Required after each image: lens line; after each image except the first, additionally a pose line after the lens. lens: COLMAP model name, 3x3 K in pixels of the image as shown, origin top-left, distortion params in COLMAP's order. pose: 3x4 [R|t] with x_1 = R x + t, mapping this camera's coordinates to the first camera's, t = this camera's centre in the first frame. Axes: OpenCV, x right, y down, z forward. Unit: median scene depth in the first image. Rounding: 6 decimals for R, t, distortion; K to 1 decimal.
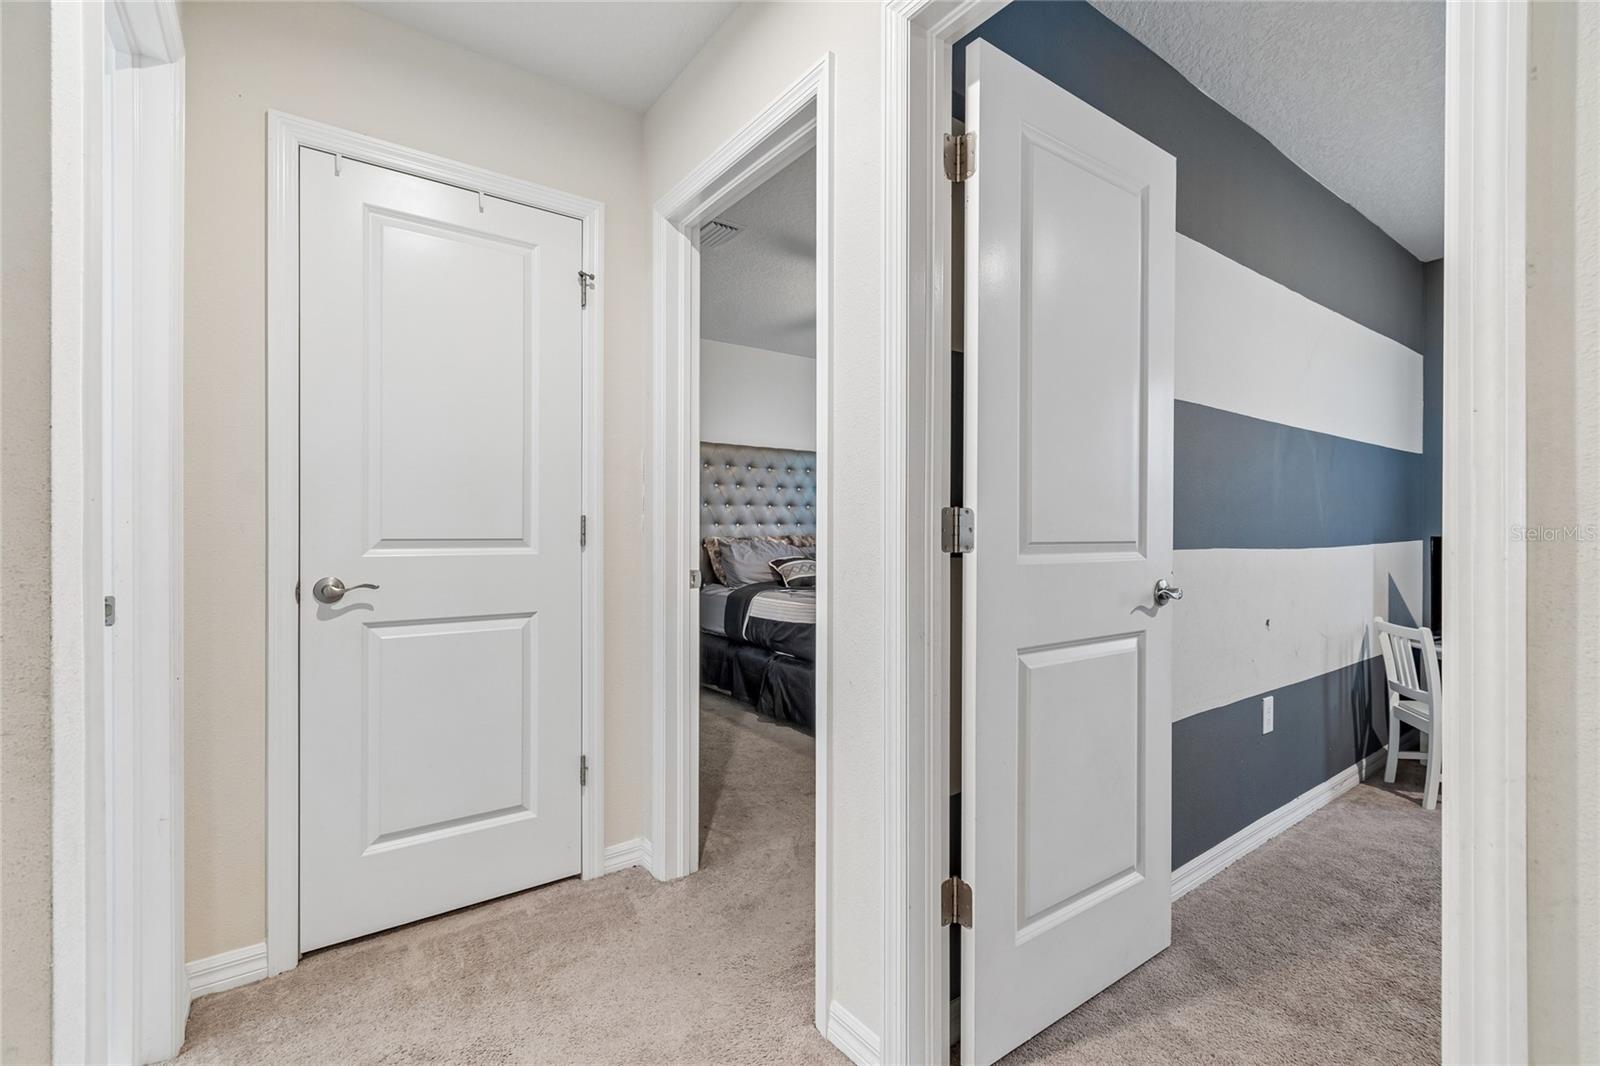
lens RADIAL K [[717.2, 0, 801.6], [0, 717.2, 523.7], [0, 0, 1]] dist [0.001673, -0.000516]
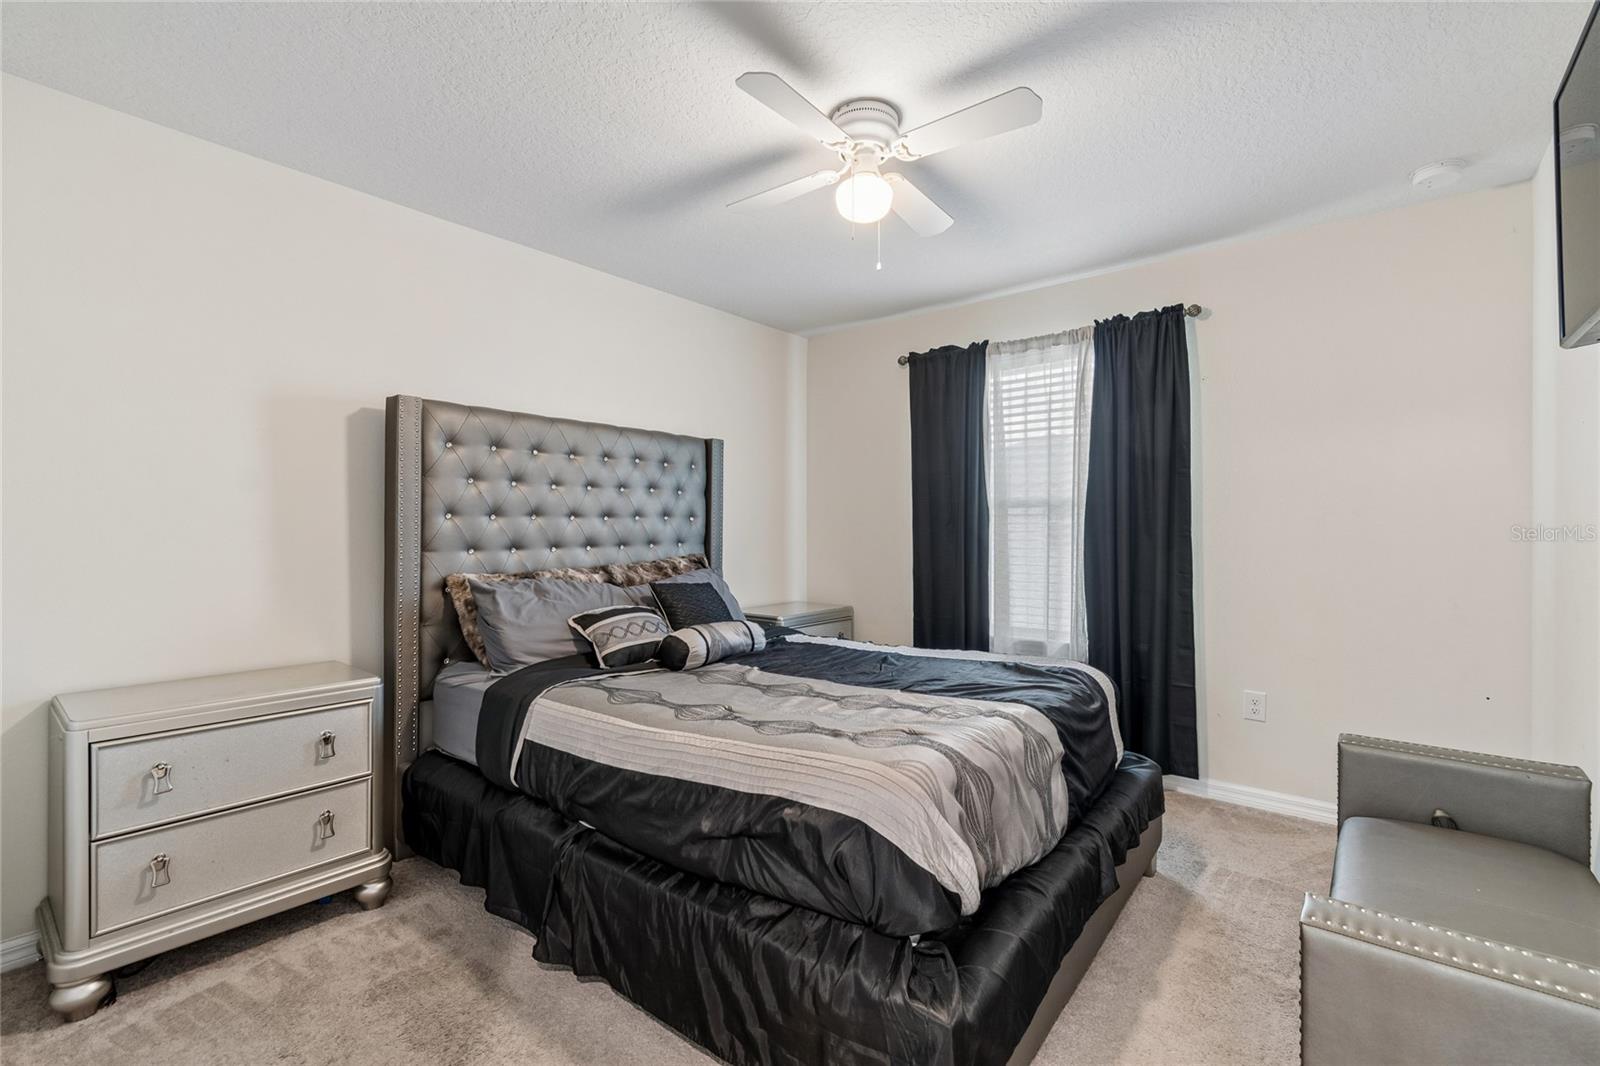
lens RADIAL K [[717.2, 0, 801.6], [0, 717.2, 523.7], [0, 0, 1]] dist [0.001673, -0.000516]
pose [[0.969251, -0.002235, 0.246066, -0.006569], [0.003157, 0.999989, -0.003353, -0.017428], [-0.246056, 0.004027, 0.969247, 0.391880]]
